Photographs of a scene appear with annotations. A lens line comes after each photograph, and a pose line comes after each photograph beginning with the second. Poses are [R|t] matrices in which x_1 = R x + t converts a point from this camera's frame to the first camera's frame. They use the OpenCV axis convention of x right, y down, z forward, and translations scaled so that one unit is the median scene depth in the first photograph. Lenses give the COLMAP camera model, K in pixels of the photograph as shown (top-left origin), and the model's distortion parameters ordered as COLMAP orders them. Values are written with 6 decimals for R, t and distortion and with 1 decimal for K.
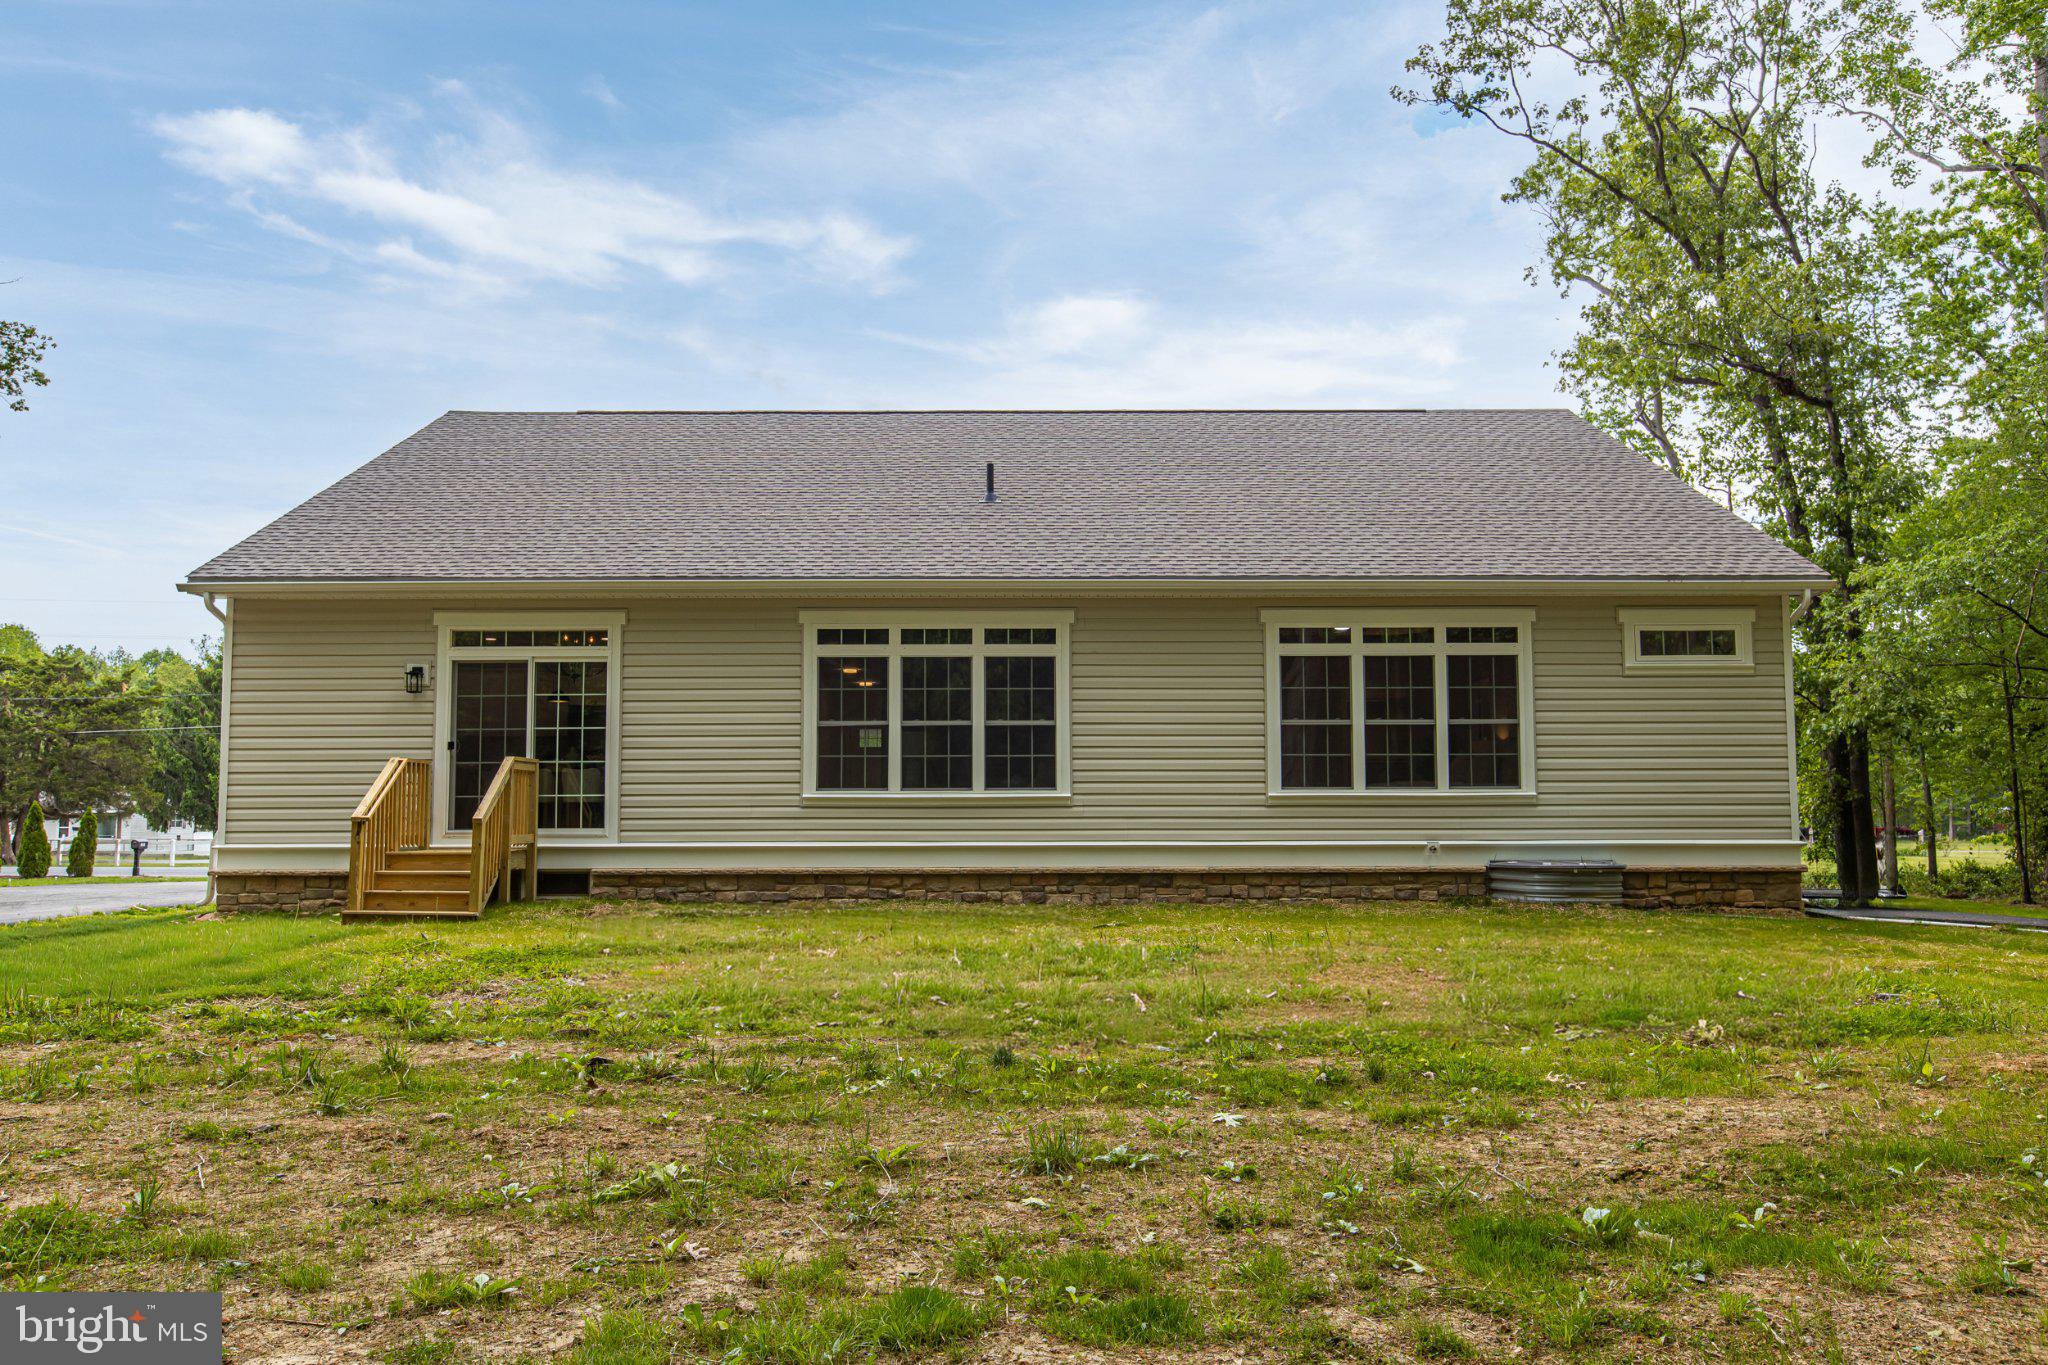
lens RADIAL K [[1373.2, 0, 1024.1], [0, 1373.2, 693.0], [0, 0, 1]] dist [0.008093, 0.002531]
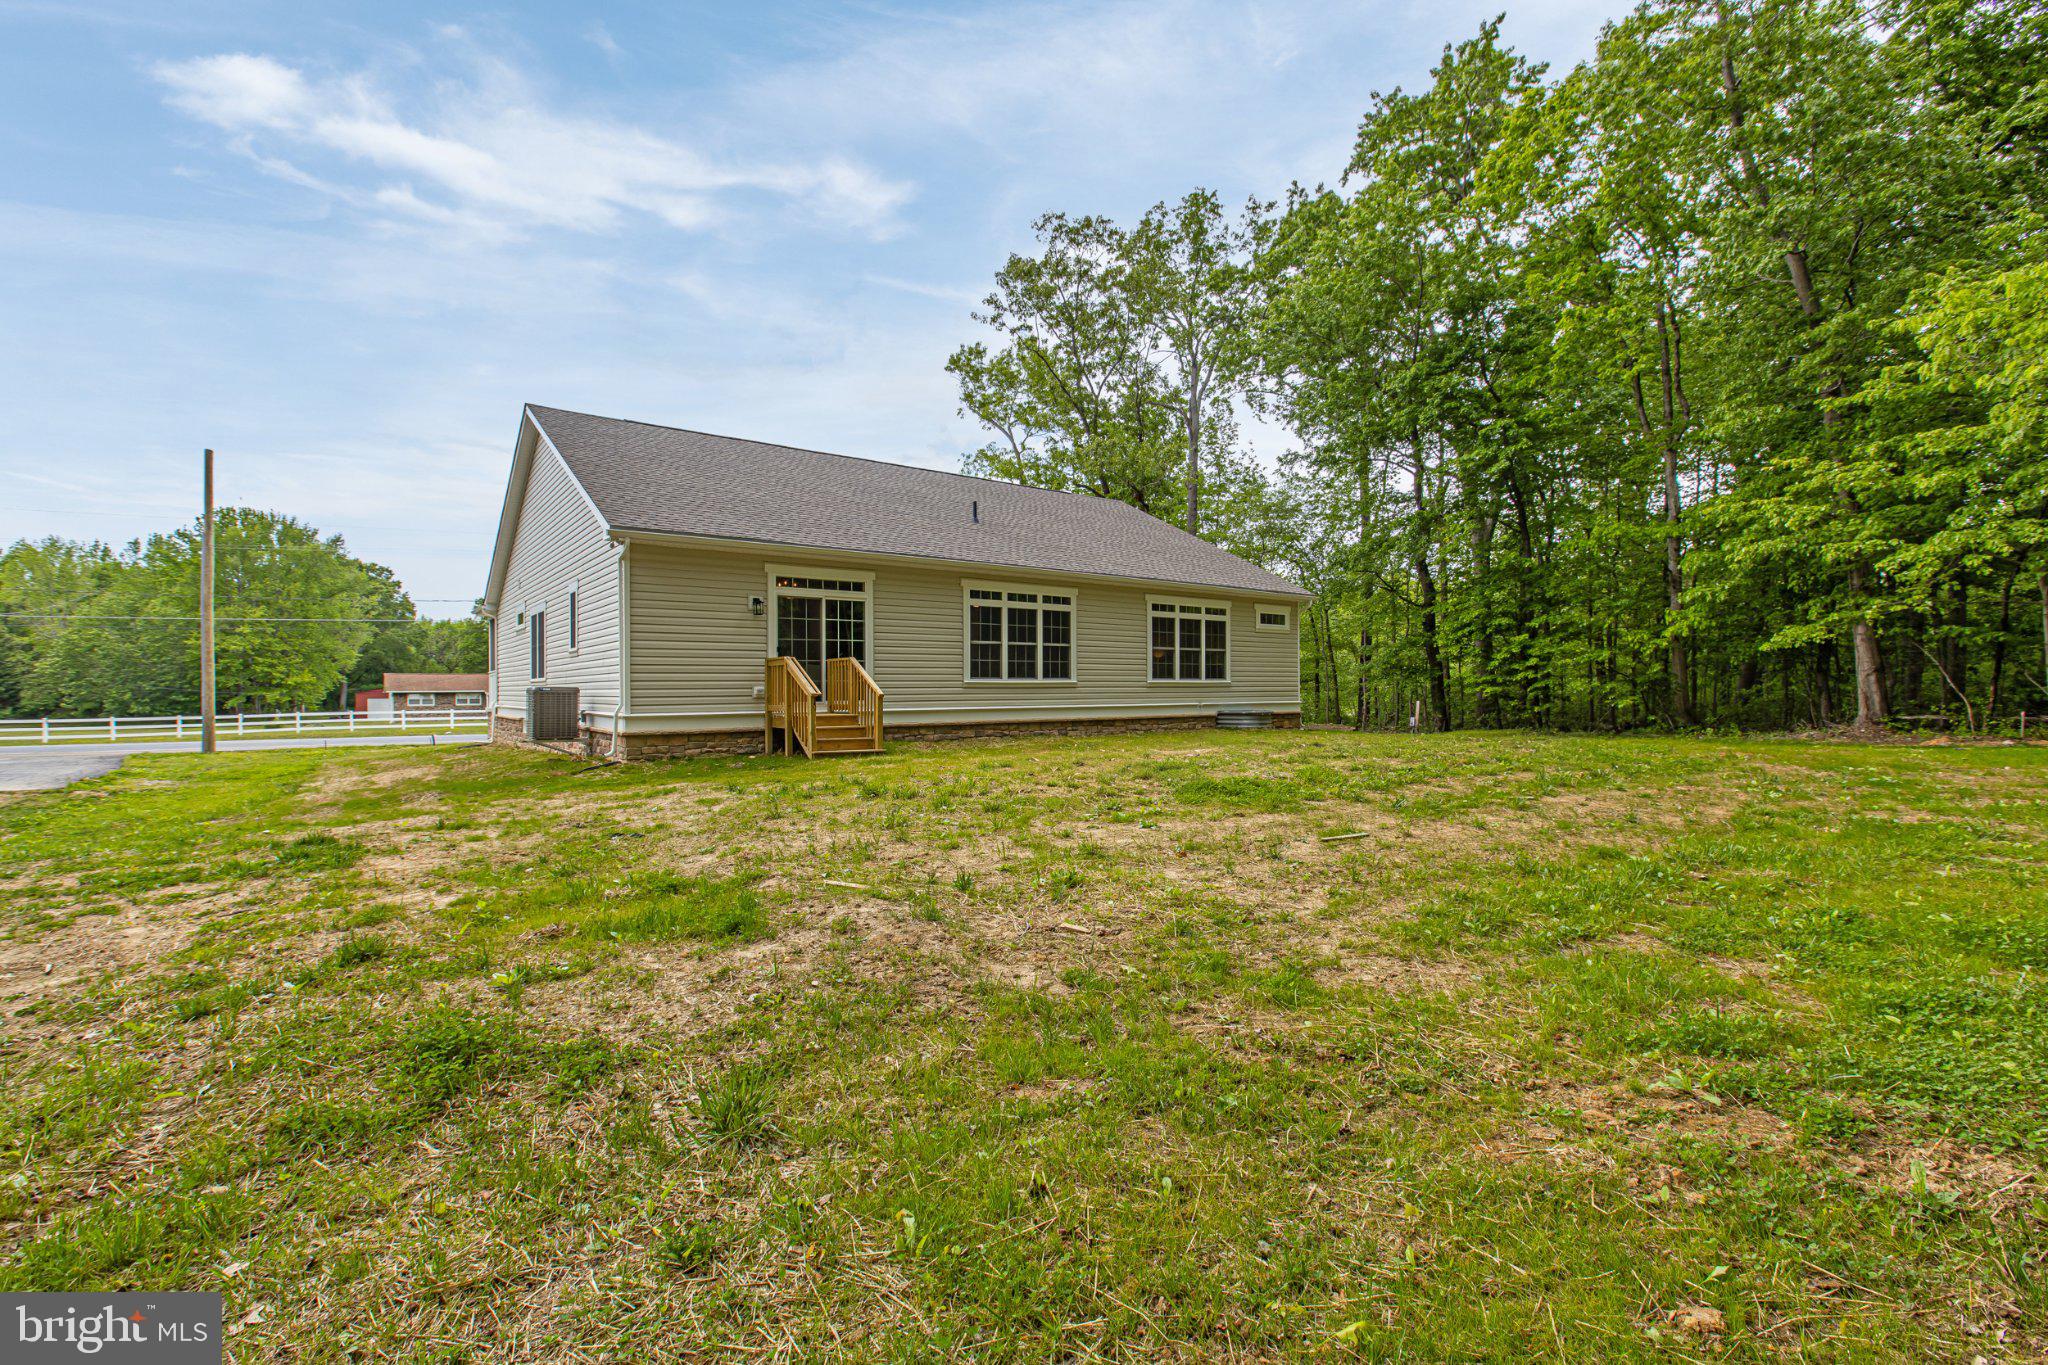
lens RADIAL K [[902.5, 0, 1025.2], [0, 902.5, 677.3], [0, 0, 1]] dist [-0.001420, 0.001449]
pose [[0.799063, 0.006172, 0.601215, -0.809023], [-0.047645, 0.997453, 0.053084, 0.001837], [-0.599356, -0.071063, 0.797322, -0.000778]]
